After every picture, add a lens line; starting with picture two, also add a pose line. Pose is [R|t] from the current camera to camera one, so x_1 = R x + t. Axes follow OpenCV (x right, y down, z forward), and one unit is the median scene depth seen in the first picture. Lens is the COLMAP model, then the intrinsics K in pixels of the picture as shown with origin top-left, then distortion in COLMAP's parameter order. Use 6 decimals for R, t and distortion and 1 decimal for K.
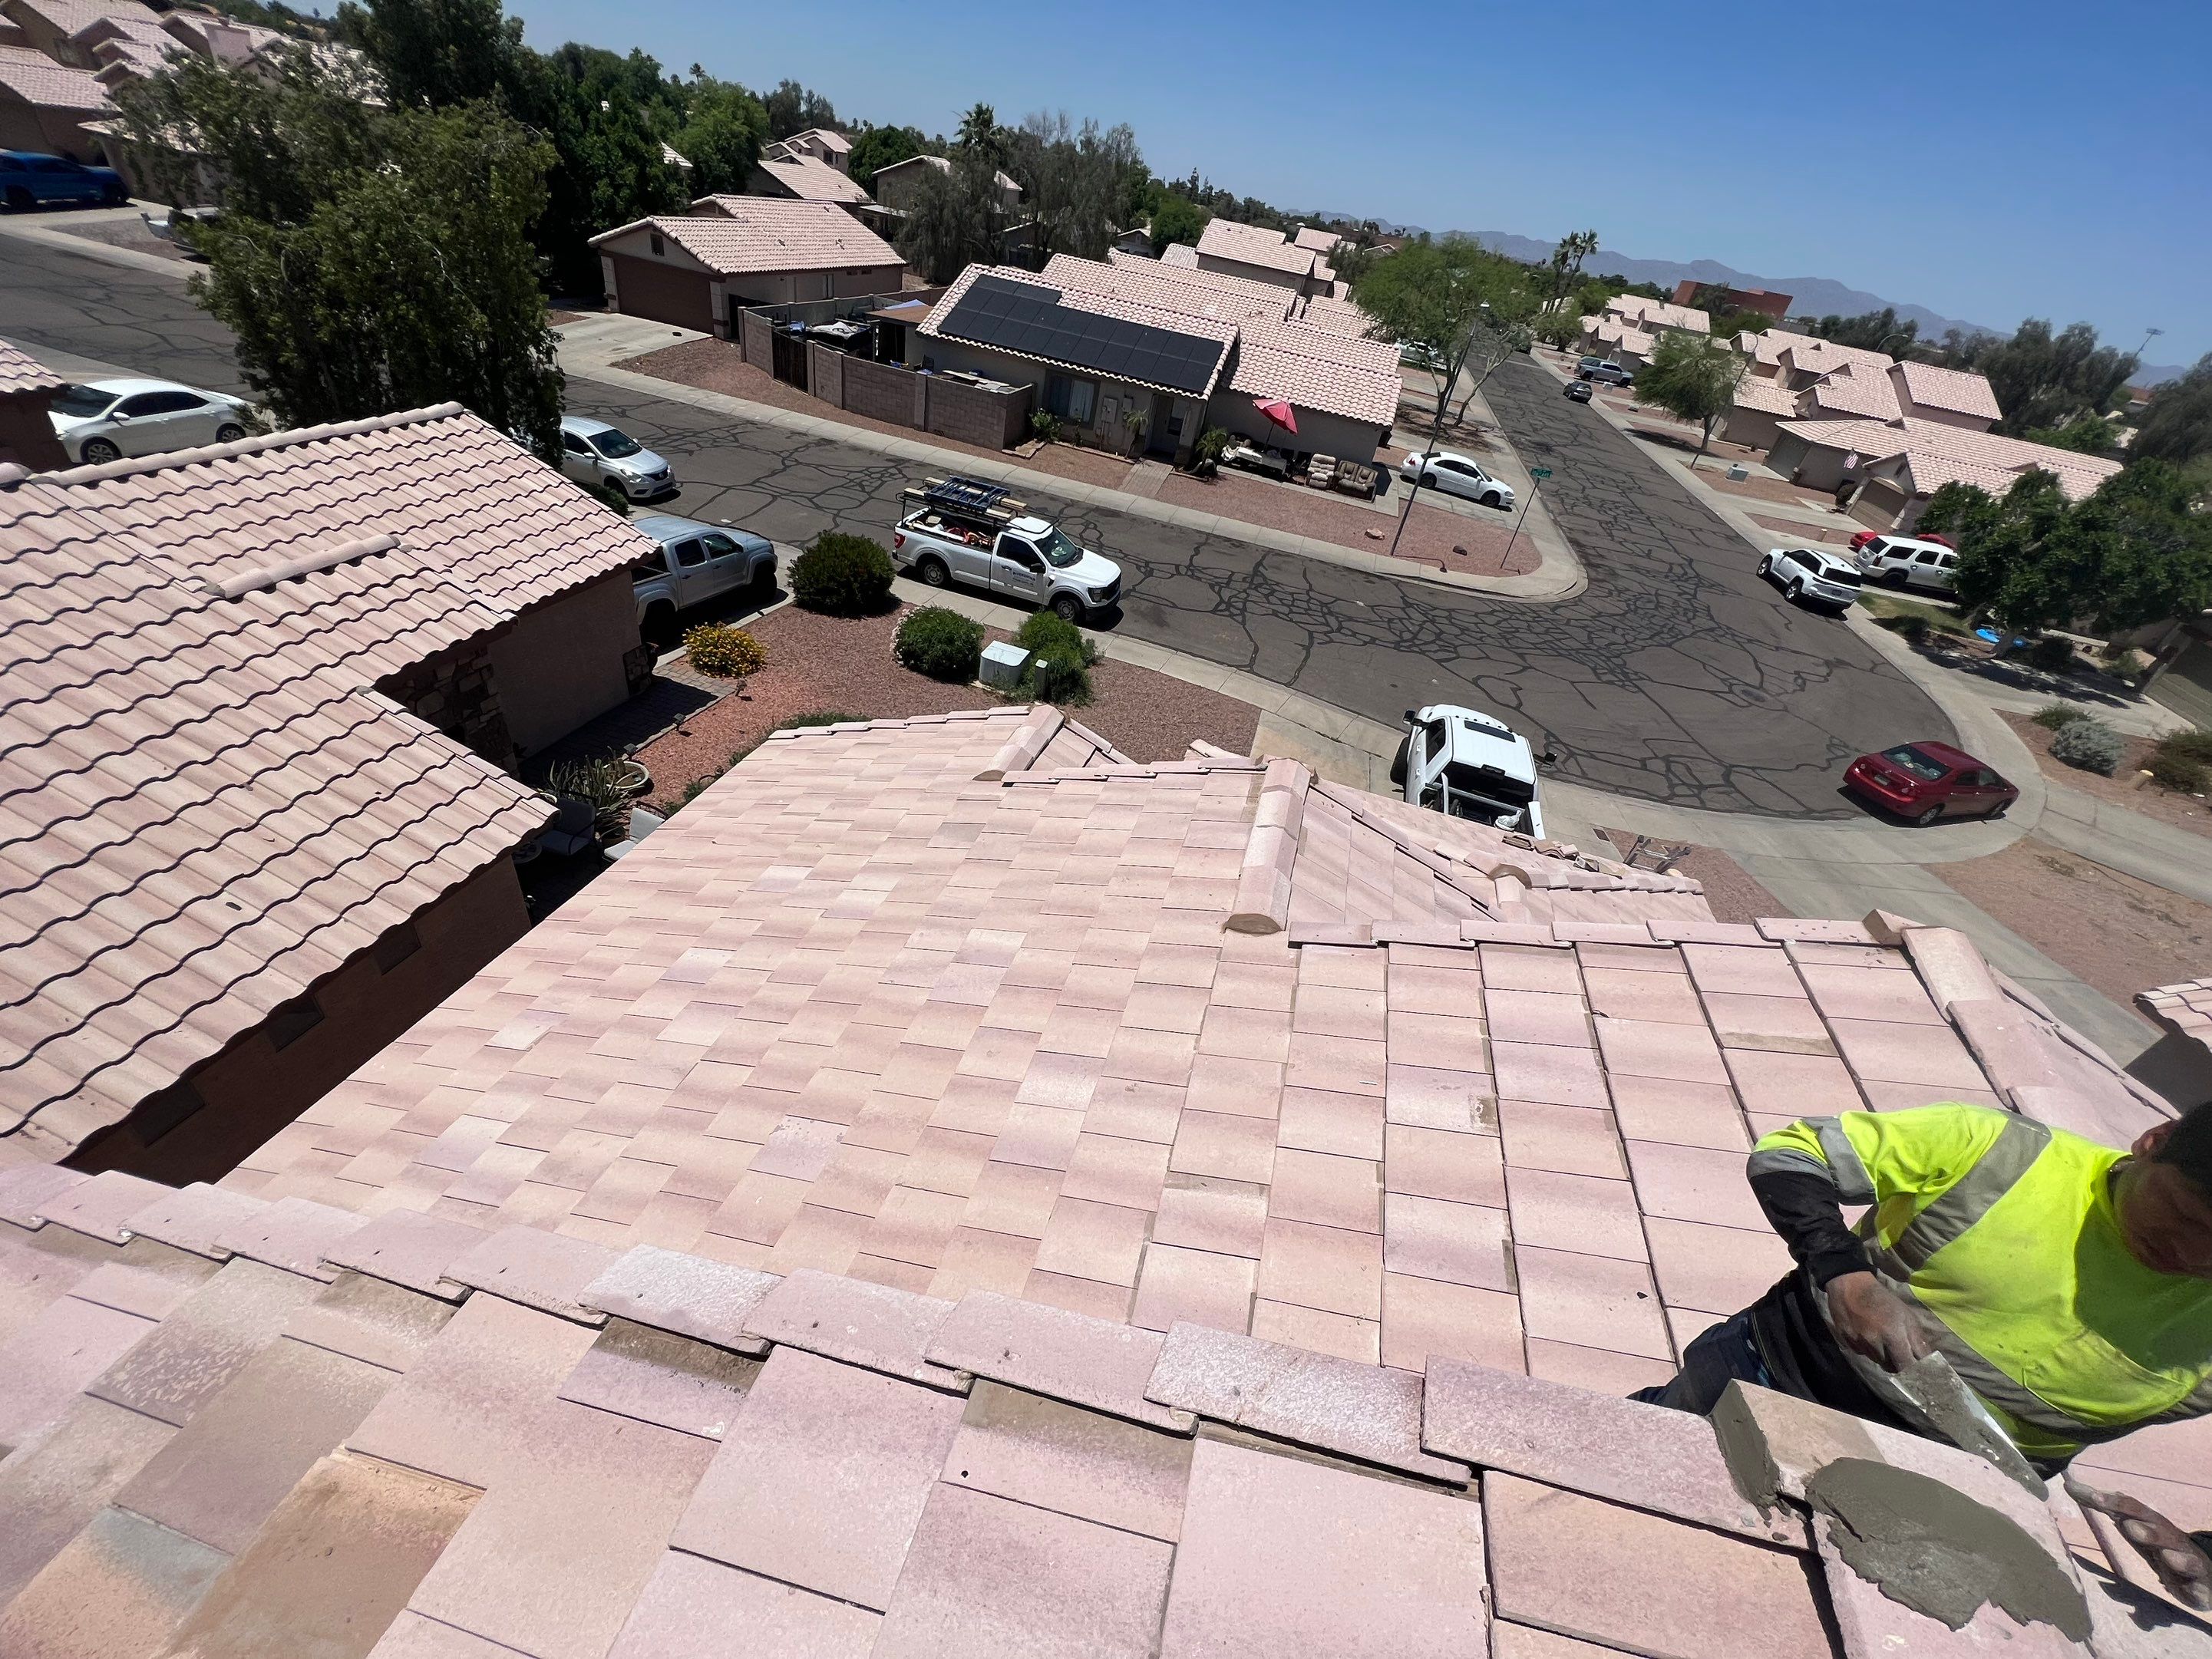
lens RADIAL K [[891.2, 0, 1099.9], [0, 891.2, 820.8], [0, 0, 1]] dist [-0.000978, 0.000427]
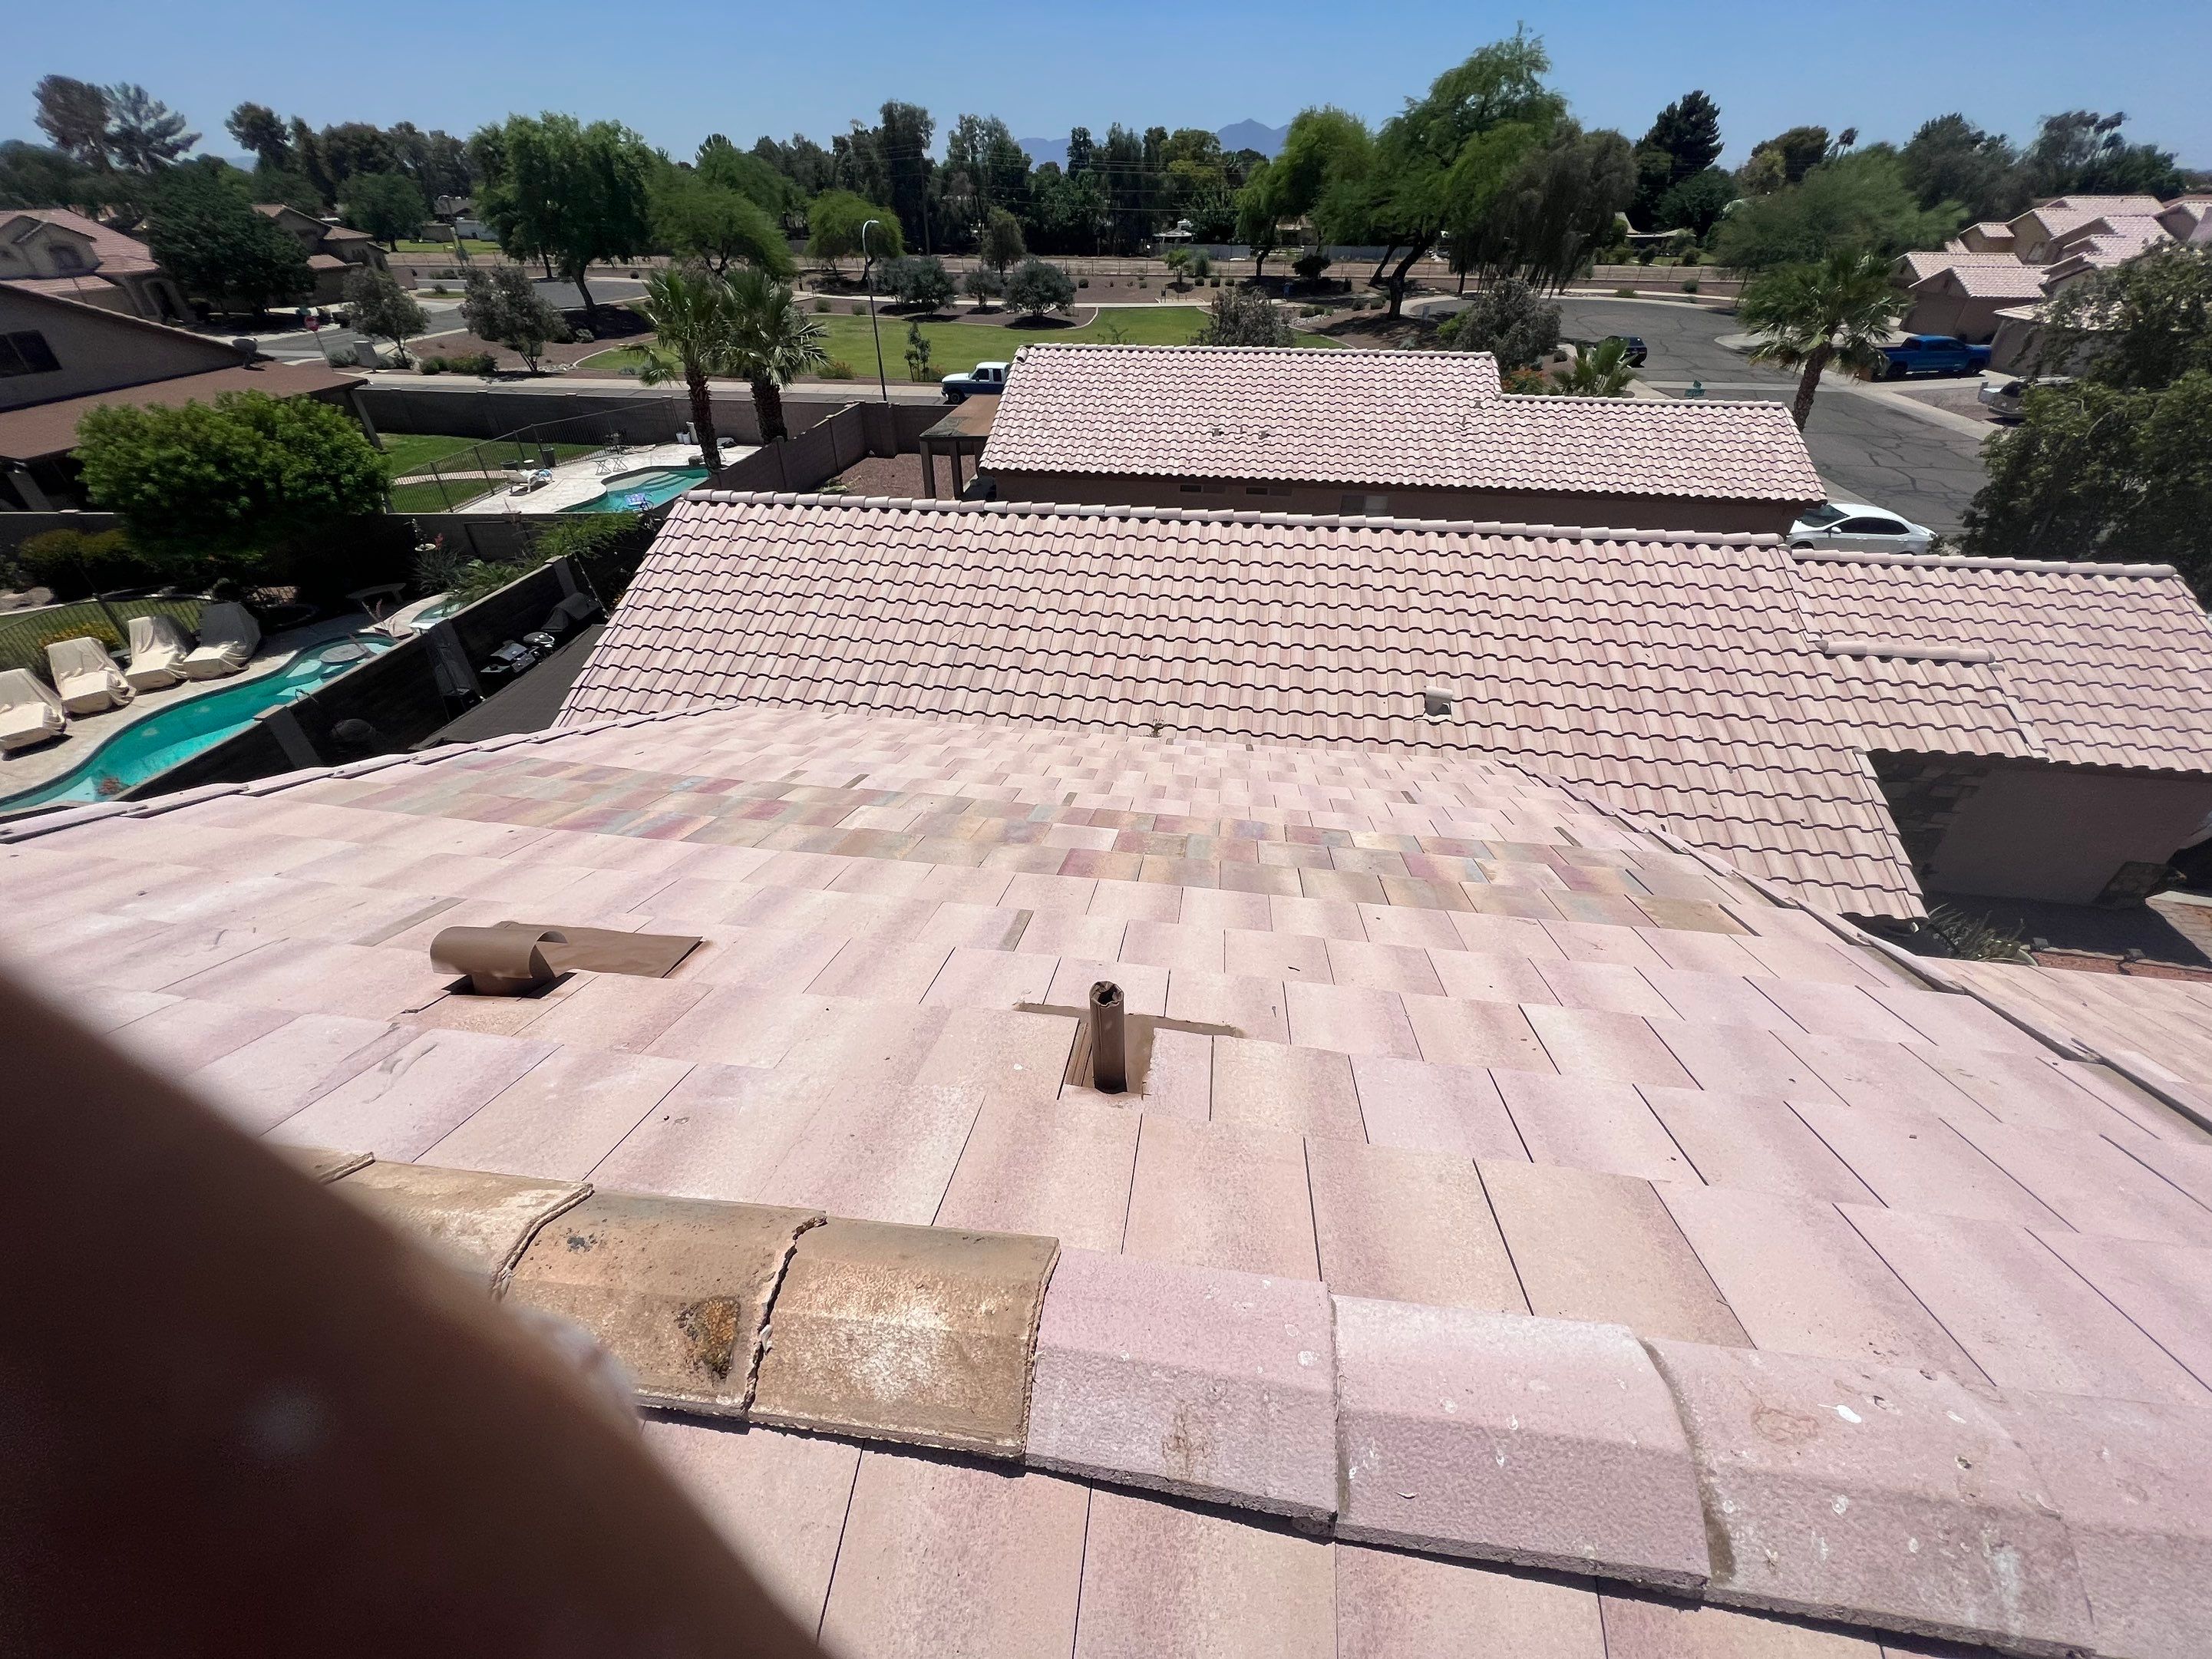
lens RADIAL K [[891.2, 0, 1099.9], [0, 891.2, 820.8], [0, 0, 1]] dist [-0.000978, 0.000427]
pose [[0.123044, 0.441970, -0.888551, 0.075680], [-0.563574, 0.768090, 0.304010, 0.074131], [0.816851, 0.463357, 0.343591, -0.100040]]
